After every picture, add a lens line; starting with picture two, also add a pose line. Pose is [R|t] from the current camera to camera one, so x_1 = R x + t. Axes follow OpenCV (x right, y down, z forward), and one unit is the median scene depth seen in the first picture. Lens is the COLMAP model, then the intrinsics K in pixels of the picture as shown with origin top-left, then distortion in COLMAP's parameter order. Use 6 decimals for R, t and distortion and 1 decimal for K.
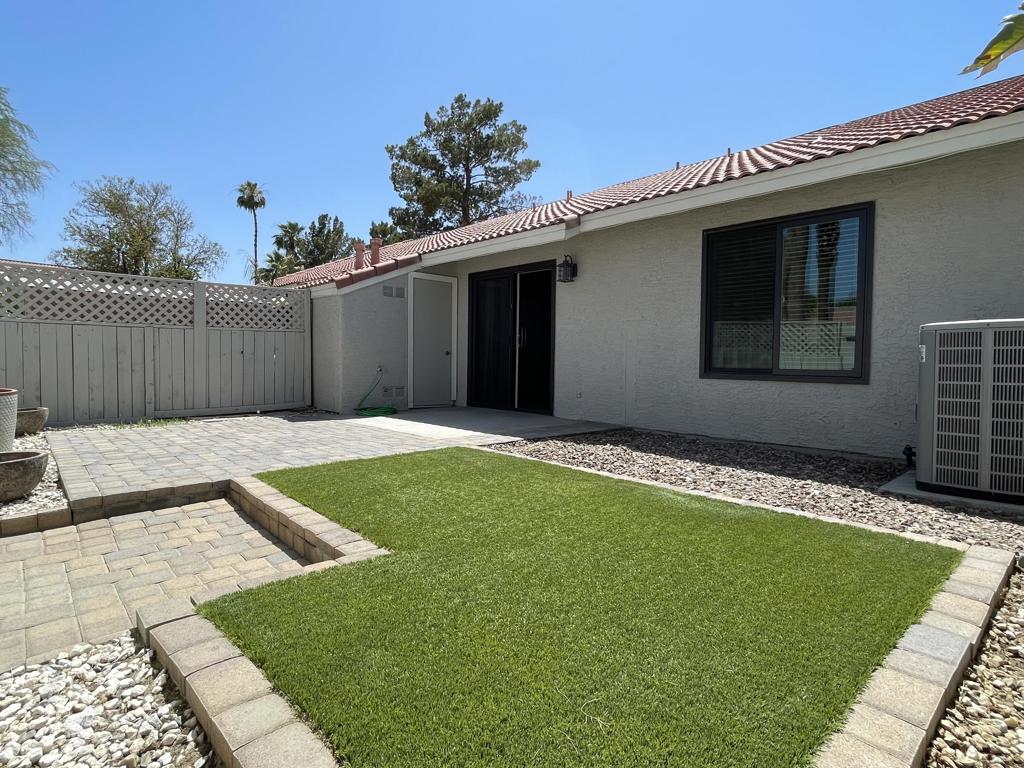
lens RADIAL K [[542.9, 0, 516.6], [0, 542.9, 383.4], [0, 0, 1]] dist [0.000585, 0.001118]
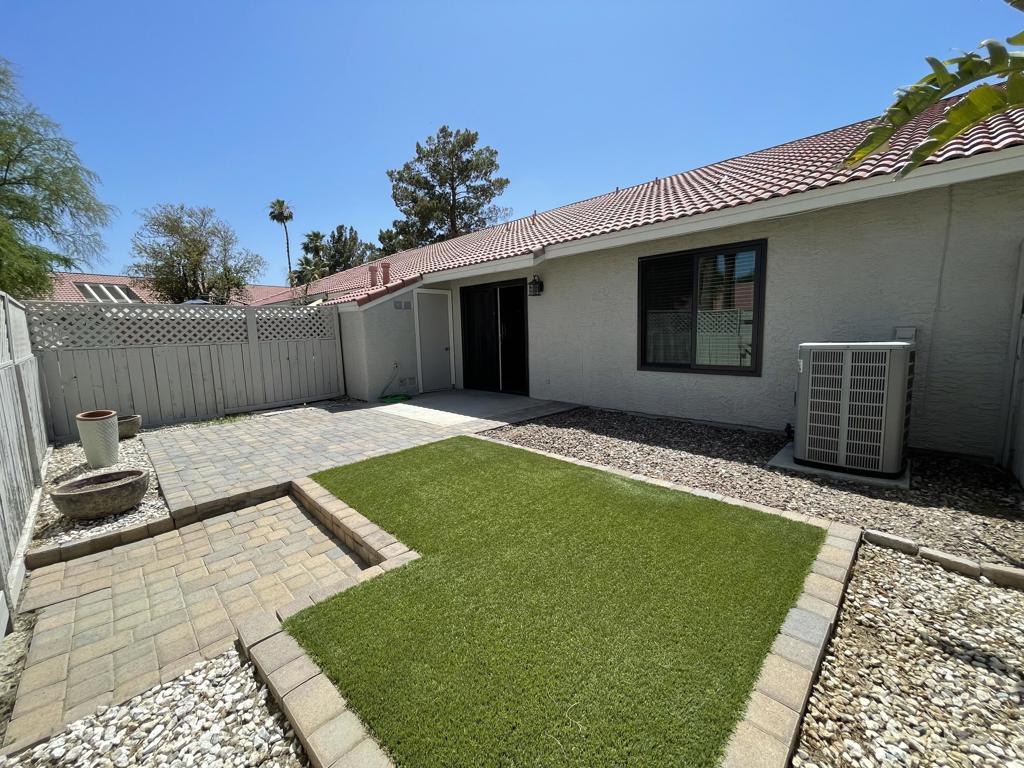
lens RADIAL K [[410.0, 0, 513.0], [0, 410.0, 382.6], [0, 0, 1]] dist [0.001649, 0.000489]
pose [[0.998526, -0.043414, 0.032582, -0.005852], [0.040338, 0.995146, 0.089762, -0.113896], [-0.036321, -0.088316, 0.995430, -0.000204]]
